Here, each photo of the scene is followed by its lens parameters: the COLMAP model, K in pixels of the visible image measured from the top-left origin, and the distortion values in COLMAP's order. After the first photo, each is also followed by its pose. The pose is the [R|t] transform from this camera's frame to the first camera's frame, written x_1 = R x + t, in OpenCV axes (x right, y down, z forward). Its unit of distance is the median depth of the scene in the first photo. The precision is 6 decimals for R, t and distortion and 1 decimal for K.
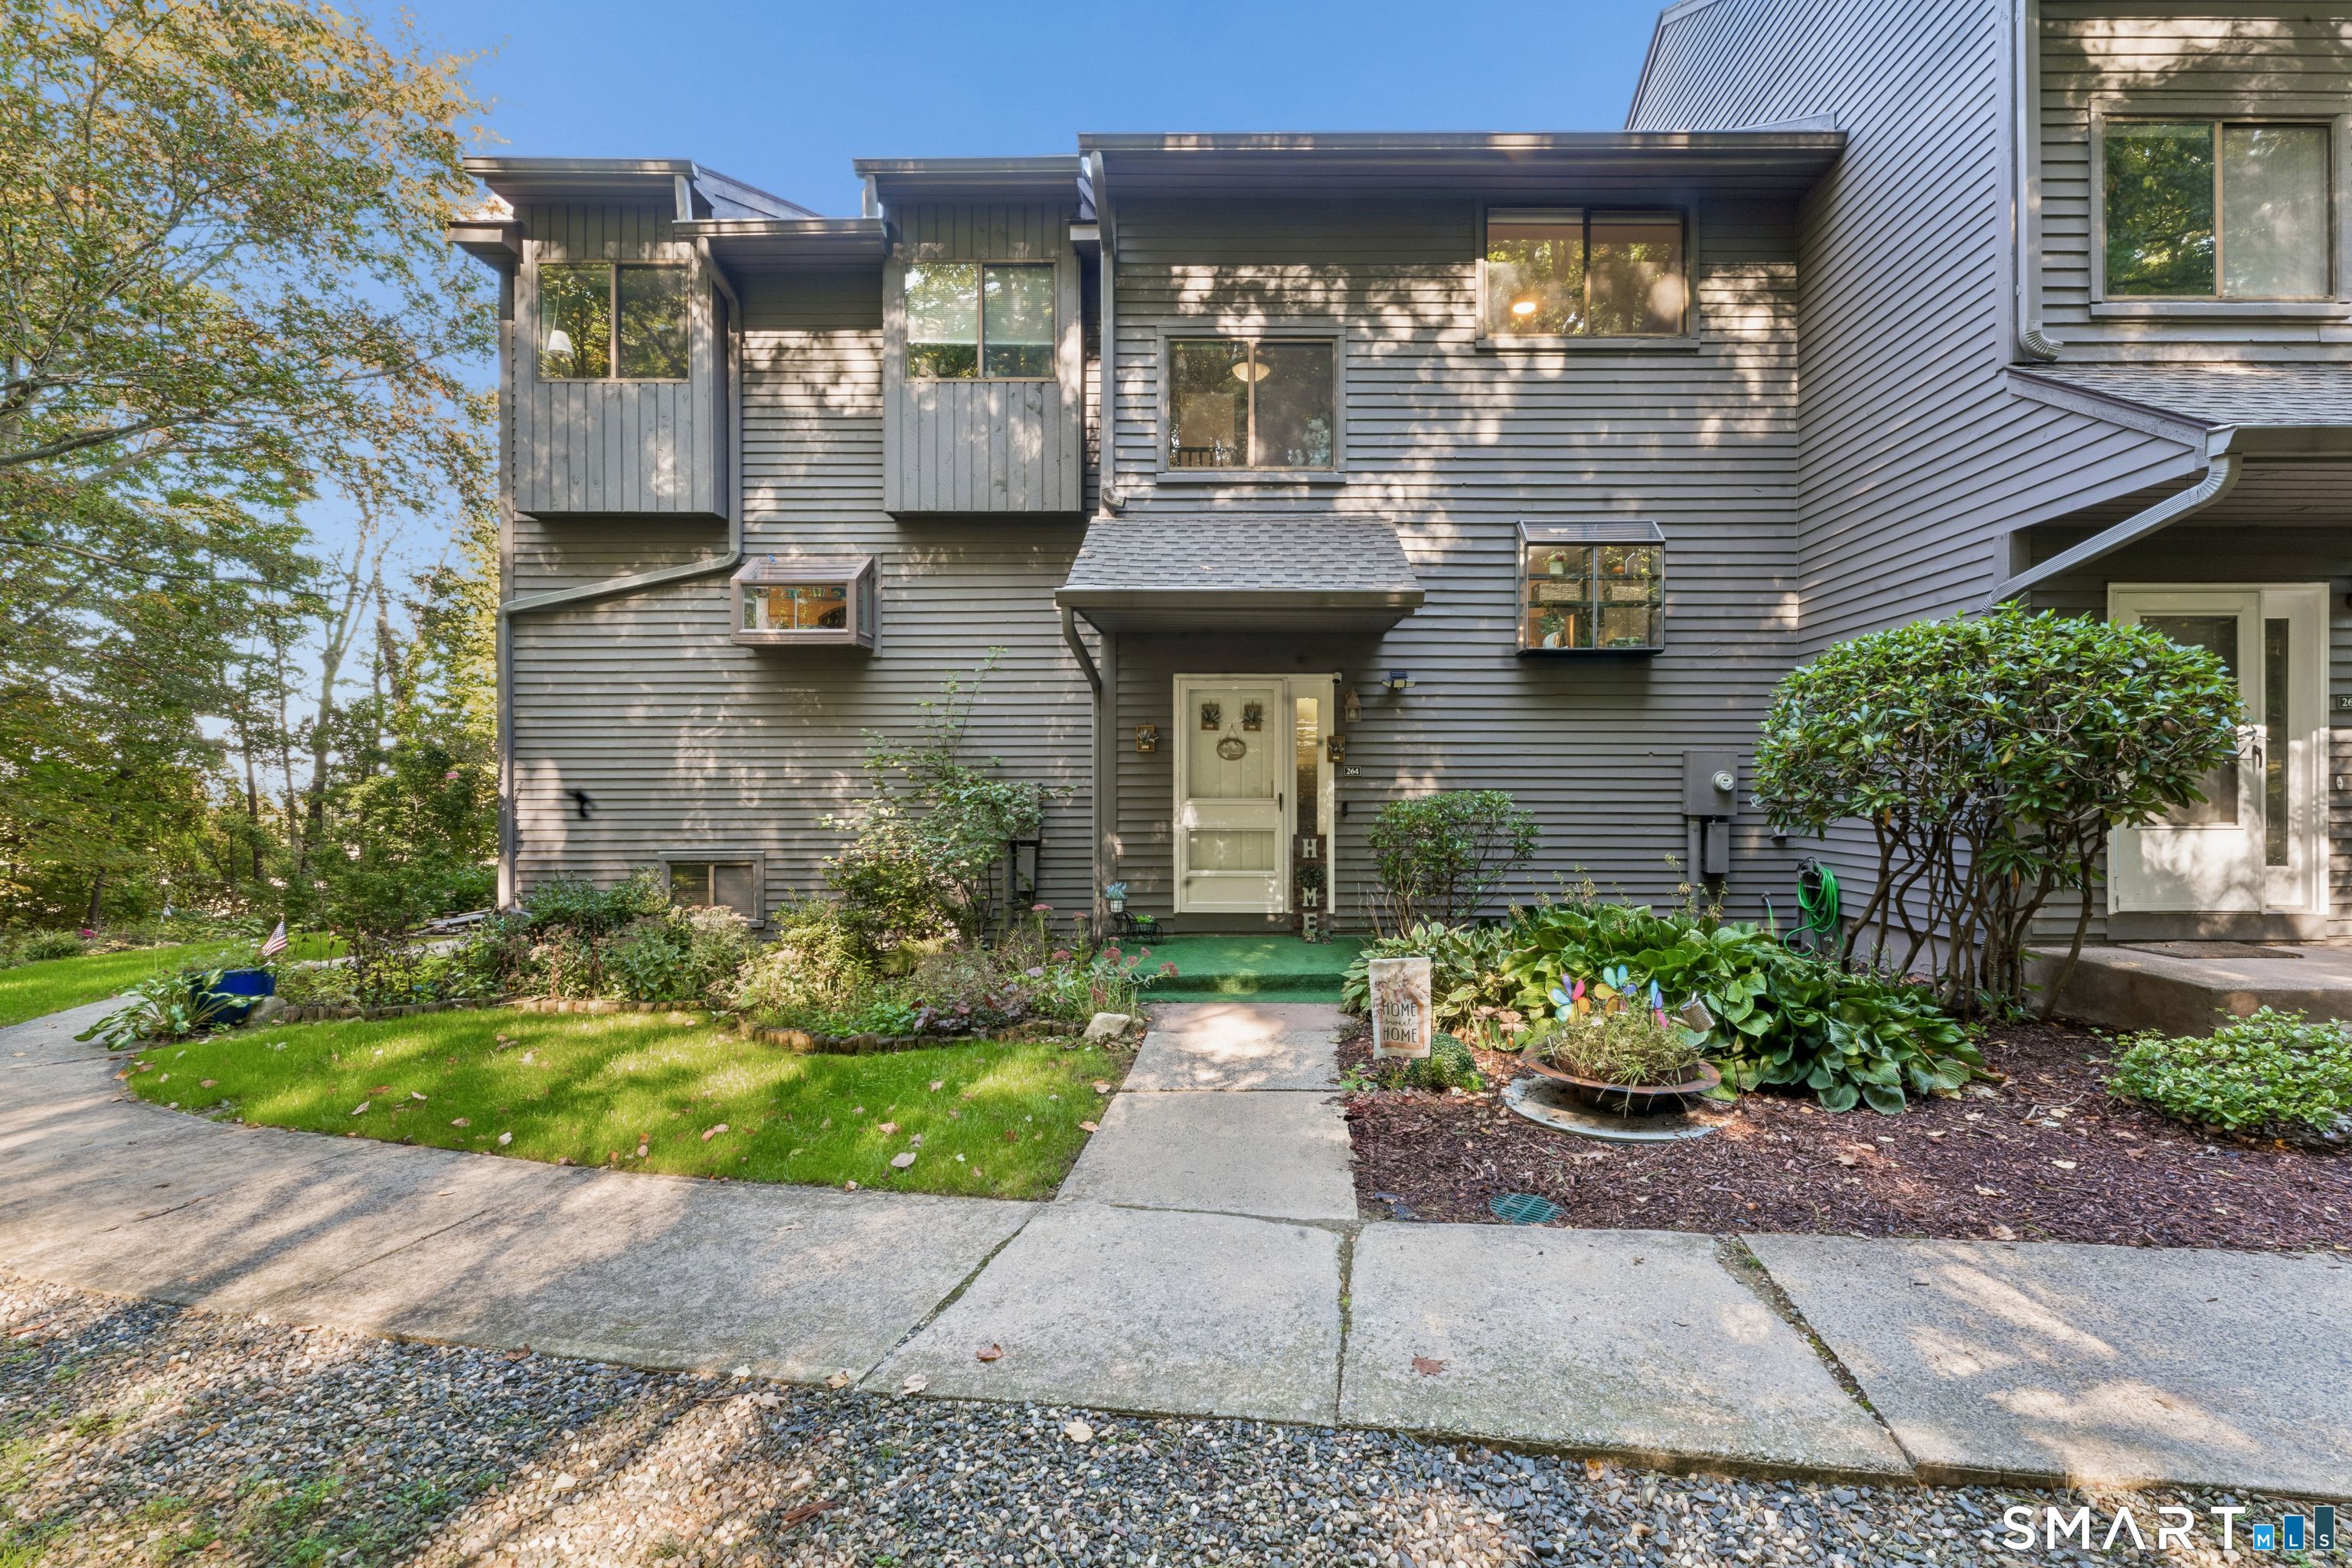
lens RADIAL K [[947.7, 0, 1187.4], [0, 947.7, 754.3], [0, 0, 1]] dist [-0.001285, -0.000043]
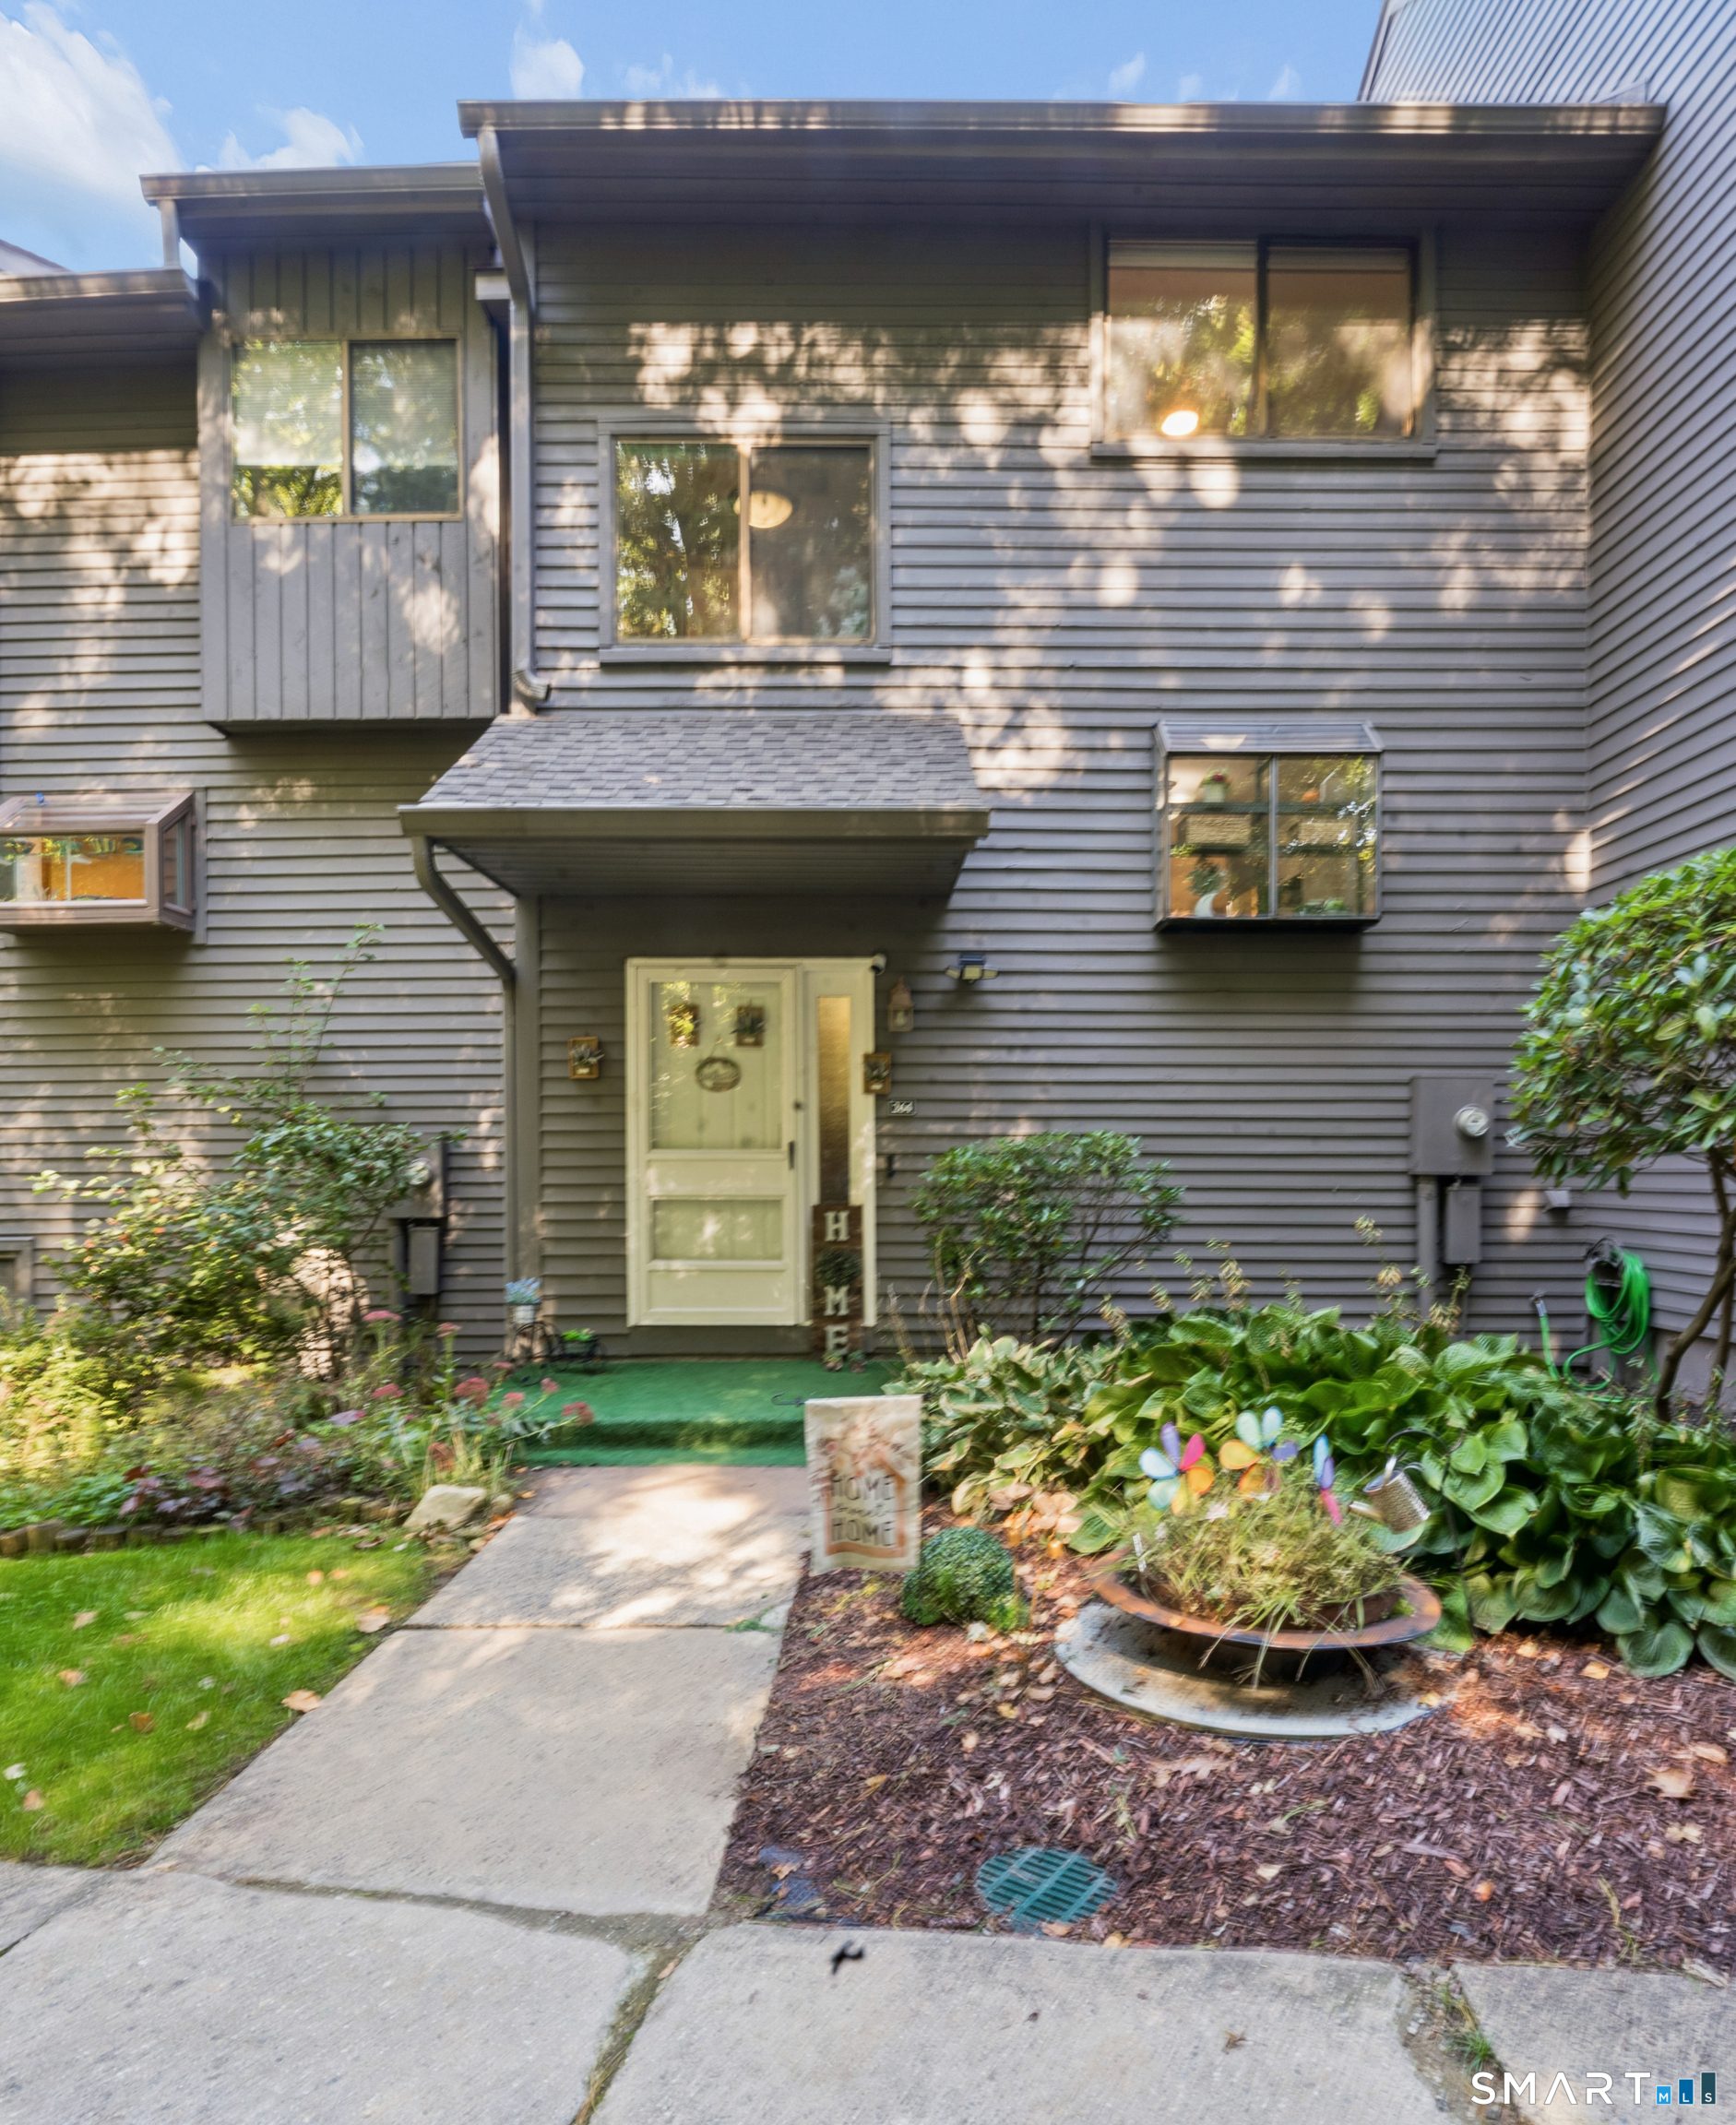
lens RADIAL K [[1126.3, 0, 868.7], [0, 1126.3, 1160.1], [0, 0, 1]] dist [0.005877, -0.000859]
pose [[0.999999, -0.001547, 0.000735, 0.178489], [0.001540, 0.999958, 0.009013, 0.055451], [-0.000748, -0.009012, 0.999959, 0.267468]]
